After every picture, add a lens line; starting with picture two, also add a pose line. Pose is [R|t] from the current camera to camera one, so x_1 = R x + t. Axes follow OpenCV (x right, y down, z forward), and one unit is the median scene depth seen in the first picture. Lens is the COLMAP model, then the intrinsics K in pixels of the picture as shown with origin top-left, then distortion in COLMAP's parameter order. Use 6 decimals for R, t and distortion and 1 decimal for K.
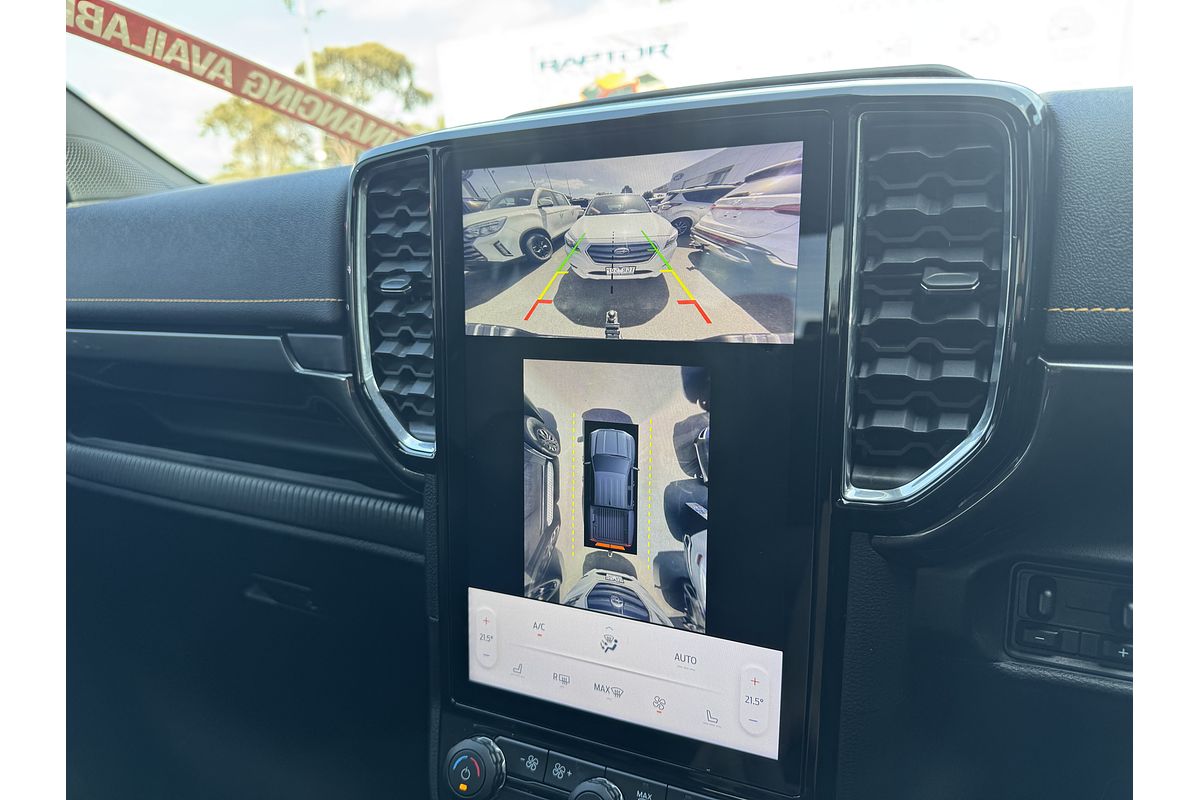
lens RADIAL K [[772.8, 0, 600.0], [0, 772.8, 400.0], [0, 0, 1]] dist [-0.023230, -0.001273]
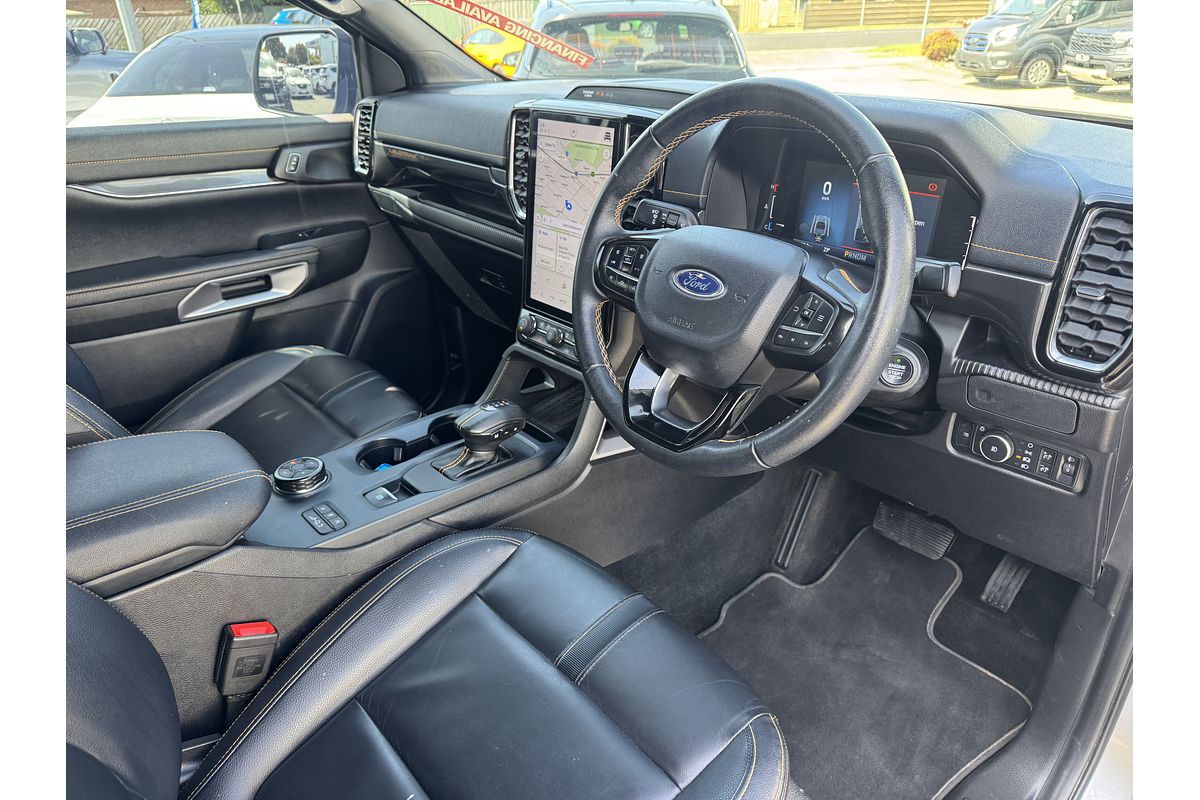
lens RADIAL K [[772.8, 0, 600.0], [0, 772.8, 400.0], [0, 0, 1]] dist [-0.023230, -0.001273]
pose [[0.918763, 0.200371, -0.340186, 1.051953], [-0.115910, 0.960568, 0.252732, -0.033695], [0.377412, -0.192769, 0.905759, -1.485033]]
